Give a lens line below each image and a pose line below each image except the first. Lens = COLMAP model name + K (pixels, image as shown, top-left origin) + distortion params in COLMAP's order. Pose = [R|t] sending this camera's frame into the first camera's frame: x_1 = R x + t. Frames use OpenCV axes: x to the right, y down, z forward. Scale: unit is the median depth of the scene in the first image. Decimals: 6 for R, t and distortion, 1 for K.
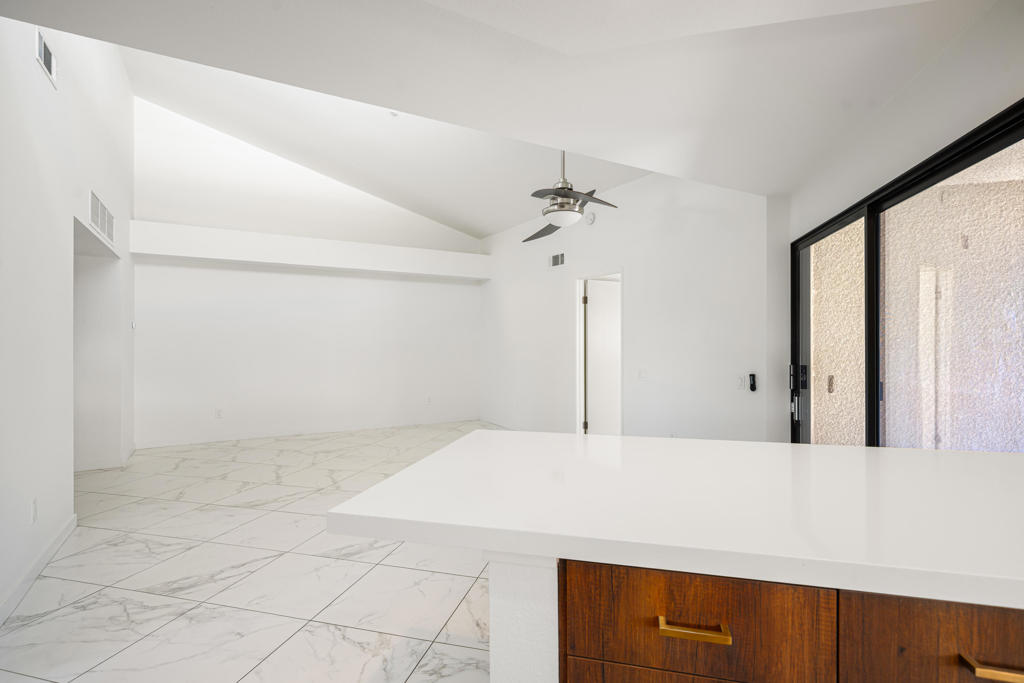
lens RADIAL K [[512.0, 0, 511.5], [0, 512.0, 338.4], [0, 0, 1]] dist [-0.001941, -0.000678]
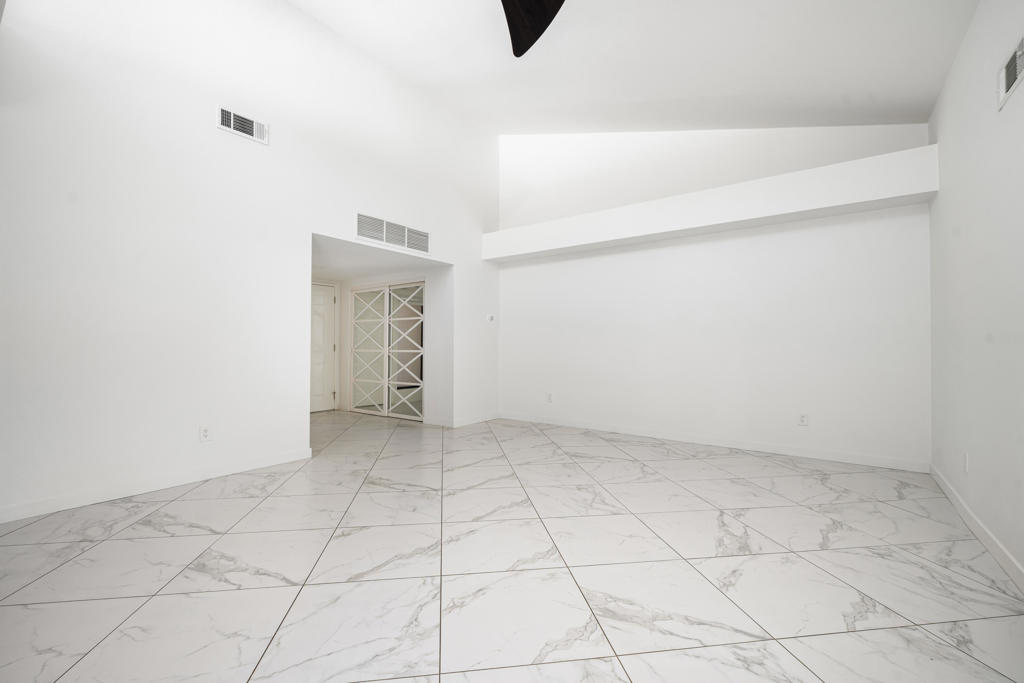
lens RADIAL K [[440.9, 0, 498.2], [0, 440.9, 344.6], [0, 0, 1]] dist [0.001509, -0.000200]
pose [[0.372670, -0.000409, -0.927964, 0.282969], [0.004726, 0.999988, 0.001457, 0.041061], [0.927952, -0.004928, 0.372668, 0.661343]]
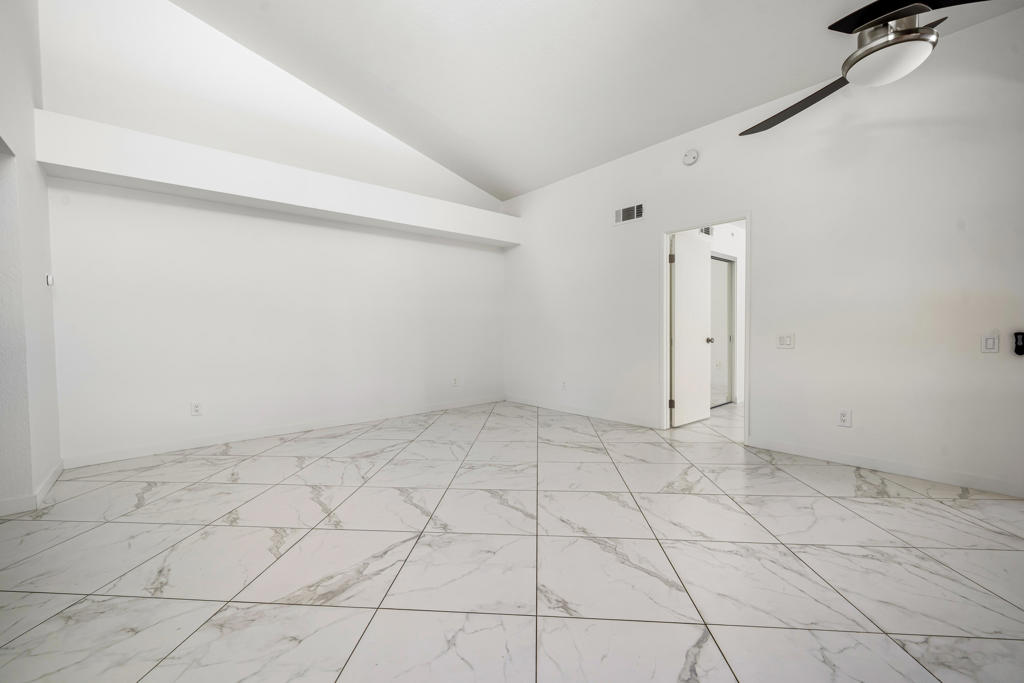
lens RADIAL K [[419.3, 0, 508.5], [0, 419.3, 341.6], [0, 0, 1]] dist [-0.003885, -0.000065]
pose [[0.983660, -0.016737, 0.179256, -0.286678], [0.010270, 0.999265, 0.036945, 0.040435], [-0.179742, -0.034500, 0.983109, 0.405948]]
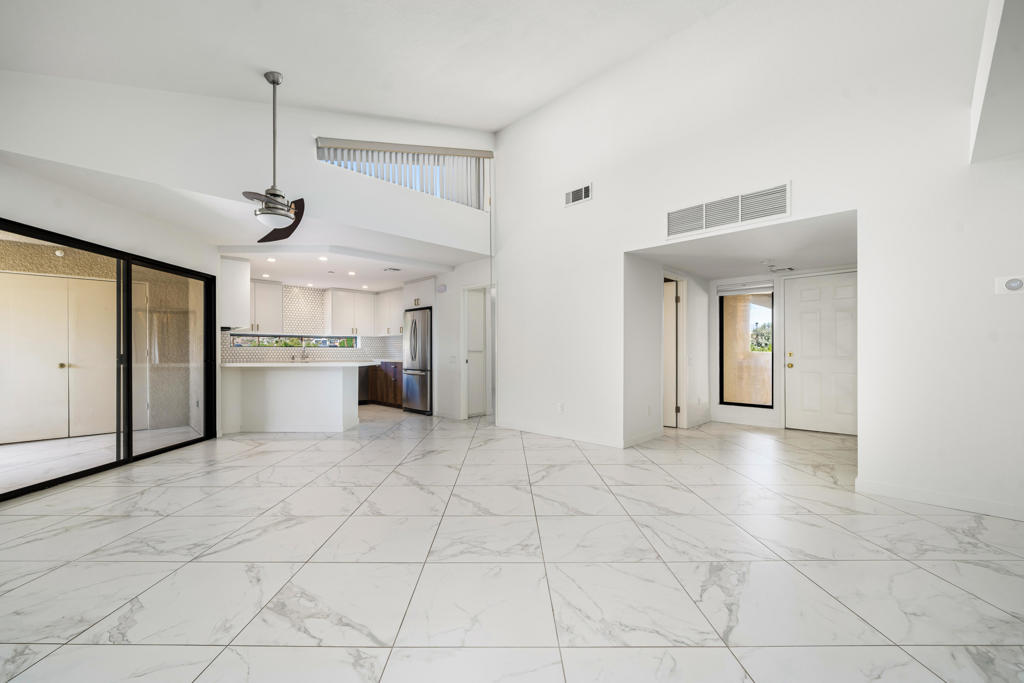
lens RADIAL K [[419.3, 0, 497.9], [0, 419.3, 342.8], [0, 0, 1]] dist [-0.003885, -0.000065]
pose [[-0.973386, -0.000243, -0.229171, -0.114345], [0.006806, 0.999528, -0.029966, 0.049866], [0.229070, -0.030728, -0.972925, 1.395222]]
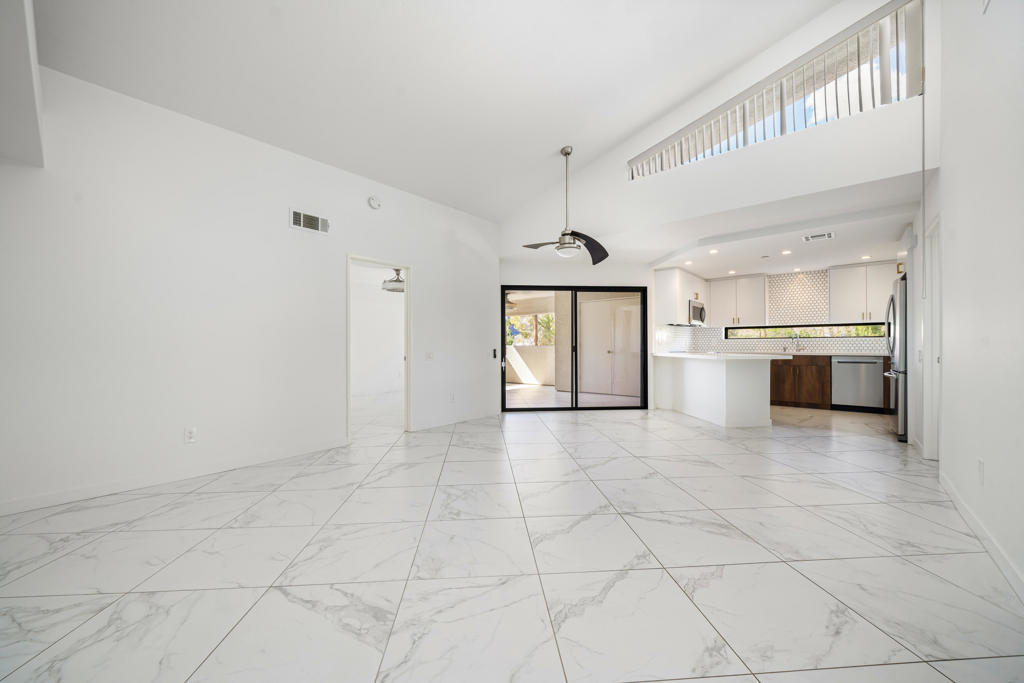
lens RADIAL K [[379.7, 0, 510.0], [0, 379.7, 349.3], [0, 0, 1]] dist [-0.011728, 0.000455]
pose [[-0.320352, -0.008467, 0.947261, -0.672829], [-0.001503, 0.999963, 0.008430, 0.044284], [-0.947297, 0.001277, -0.320353, 1.072210]]
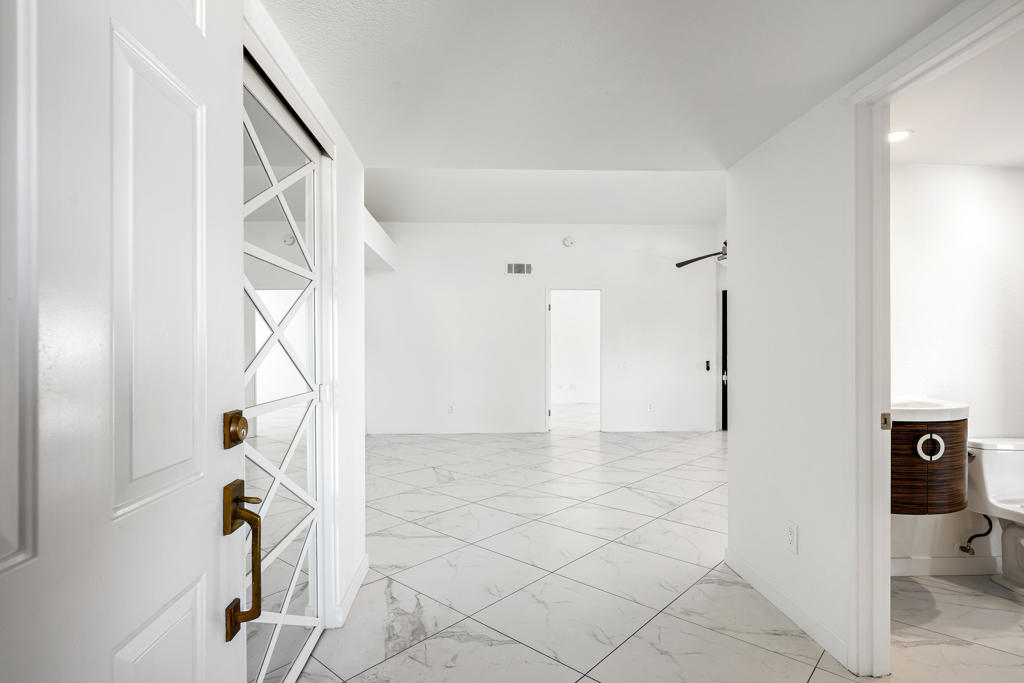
lens RADIAL K [[529.2, 0, 517.3], [0, 529.2, 345.0], [0, 0, 1]] dist [0.000792, -0.000071]
pose [[0.448259, 0.008874, 0.893860, -1.112781], [-0.004800, 0.999960, -0.007520, 0.024512], [-0.893891, -0.000919, 0.448284, 0.591001]]
